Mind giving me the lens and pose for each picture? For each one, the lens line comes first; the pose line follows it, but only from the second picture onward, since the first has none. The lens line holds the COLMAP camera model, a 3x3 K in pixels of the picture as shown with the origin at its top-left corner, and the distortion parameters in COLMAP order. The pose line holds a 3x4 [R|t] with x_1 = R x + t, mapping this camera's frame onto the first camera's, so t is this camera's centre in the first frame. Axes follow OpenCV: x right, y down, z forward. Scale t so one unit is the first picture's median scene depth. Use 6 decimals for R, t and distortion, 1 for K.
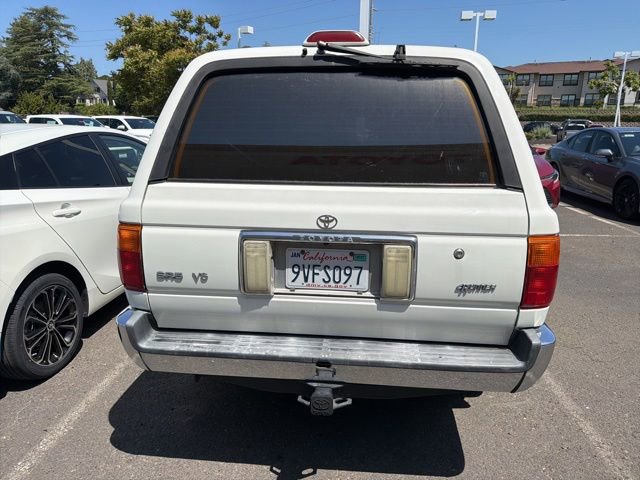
lens RADIAL K [[455.0, 0, 319.6], [0, 455.0, 231.8], [0, 0, 1]] dist [0.069258, -0.072332]
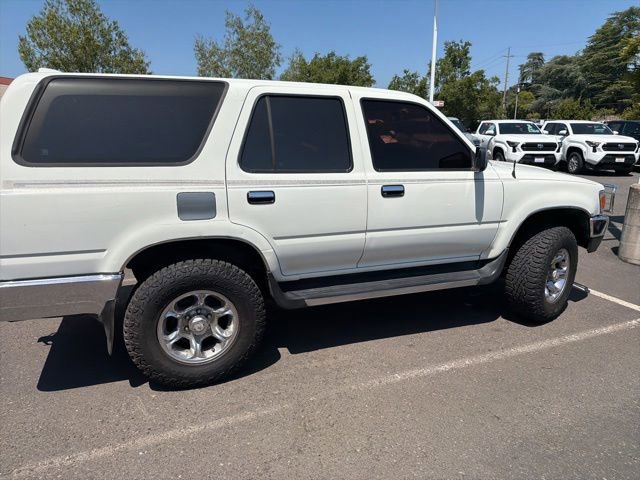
lens RADIAL K [[452.6, 0, 322.1], [0, 452.6, 241.4], [0, 0, 1]] dist [0.046798, -0.051020]
pose [[0.456272, 0.221998, -0.861703, 2.023579], [-0.210878, 0.967770, 0.137664, -0.291290], [0.864492, 0.118903, 0.488381, 1.180974]]
